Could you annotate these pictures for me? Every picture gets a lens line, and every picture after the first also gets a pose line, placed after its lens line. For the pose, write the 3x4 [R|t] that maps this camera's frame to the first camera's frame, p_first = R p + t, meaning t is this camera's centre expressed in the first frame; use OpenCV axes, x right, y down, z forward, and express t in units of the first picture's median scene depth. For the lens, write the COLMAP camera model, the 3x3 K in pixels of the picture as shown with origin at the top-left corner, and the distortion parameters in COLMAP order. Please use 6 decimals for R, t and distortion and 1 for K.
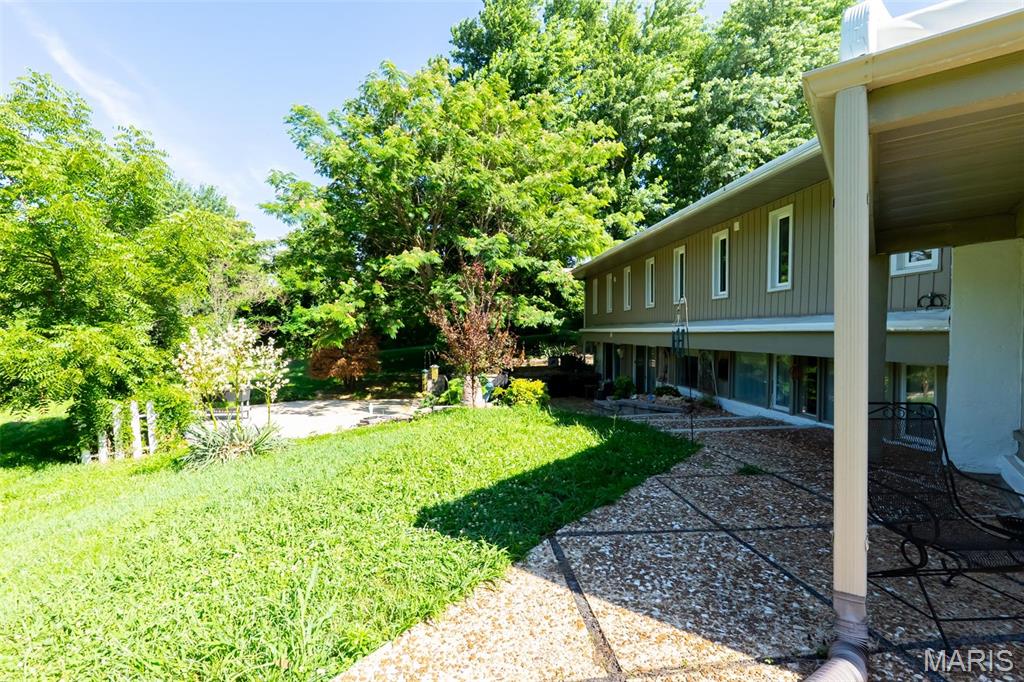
lens RADIAL K [[472.1, 0, 514.8], [0, 472.1, 340.6], [0, 0, 1]] dist [-0.003020, -0.000604]
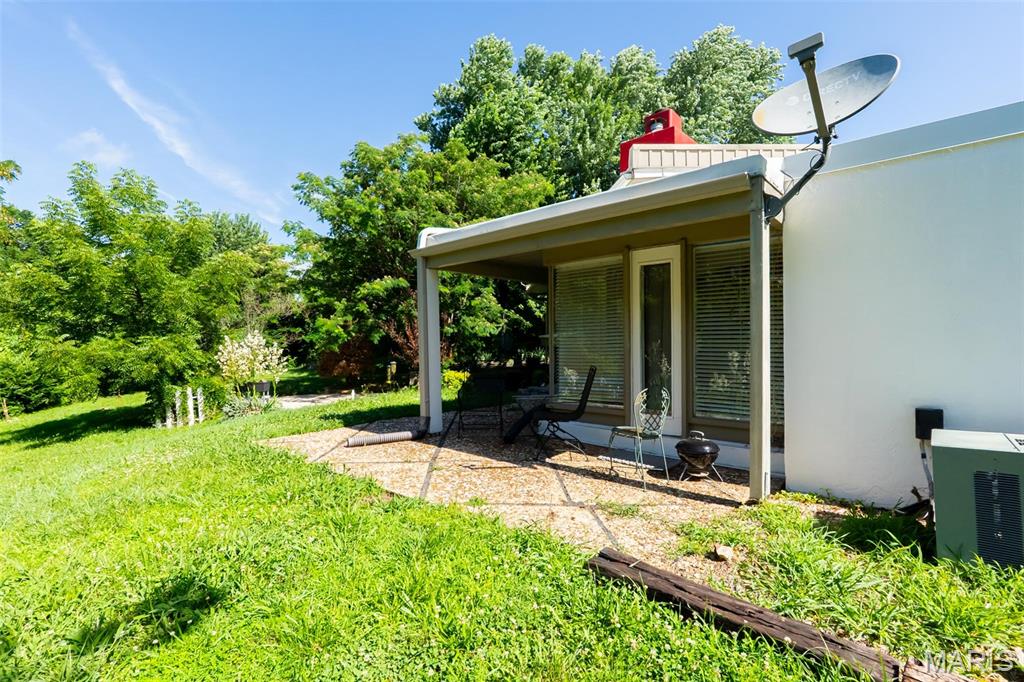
lens RADIAL K [[459.5, 0, 513.3], [0, 459.5, 345.3], [0, 0, 1]] dist [-0.001728, -0.000005]
pose [[0.998731, -0.010057, -0.049357, 0.254354], [0.009725, 0.999929, -0.006944, 0.016245], [0.049423, 0.006455, 0.998757, -0.353996]]
